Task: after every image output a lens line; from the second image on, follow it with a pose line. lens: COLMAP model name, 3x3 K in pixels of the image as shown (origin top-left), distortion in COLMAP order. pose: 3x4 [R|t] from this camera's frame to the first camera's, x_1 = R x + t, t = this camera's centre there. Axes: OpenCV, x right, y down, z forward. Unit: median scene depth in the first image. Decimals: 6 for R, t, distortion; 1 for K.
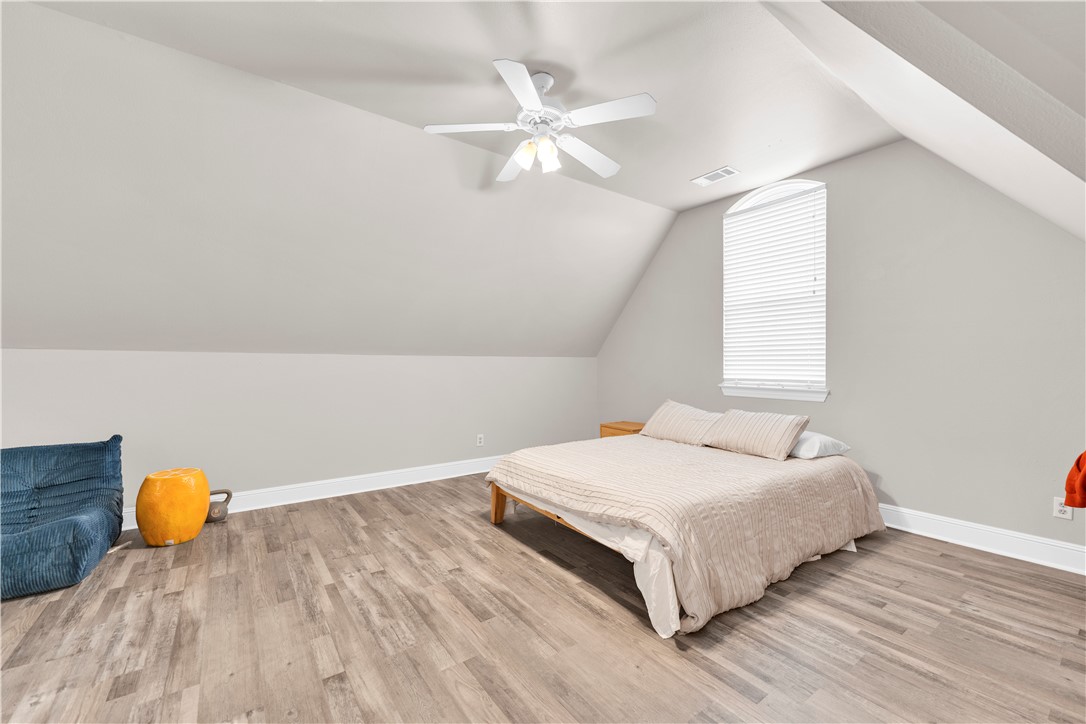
lens RADIAL K [[441.1, 0, 542.1], [0, 441.1, 364.7], [0, 0, 1]] dist [0.004123, -0.000053]
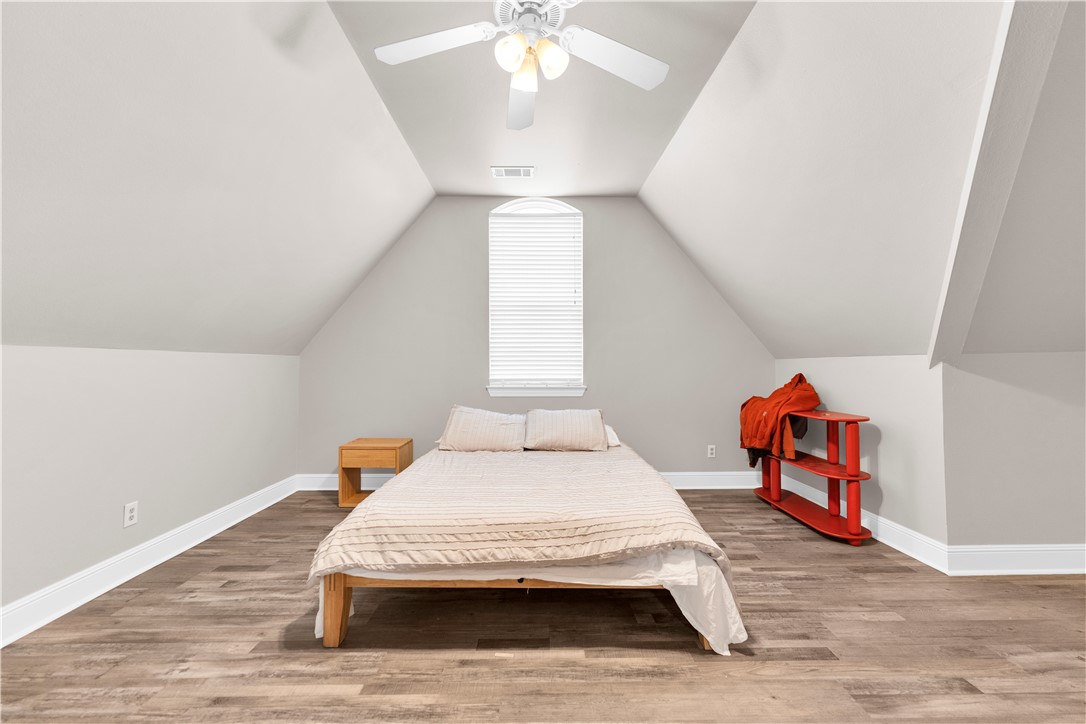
lens RADIAL K [[441.1, 0, 541.7], [0, 441.1, 358.6], [0, 0, 1]] dist [0.004123, -0.000053]
pose [[0.570941, 0.011319, 0.820913, -0.500532], [0.003333, 0.999865, -0.016105, 0.002056], [-0.820984, 0.011931, 0.570826, 0.537429]]
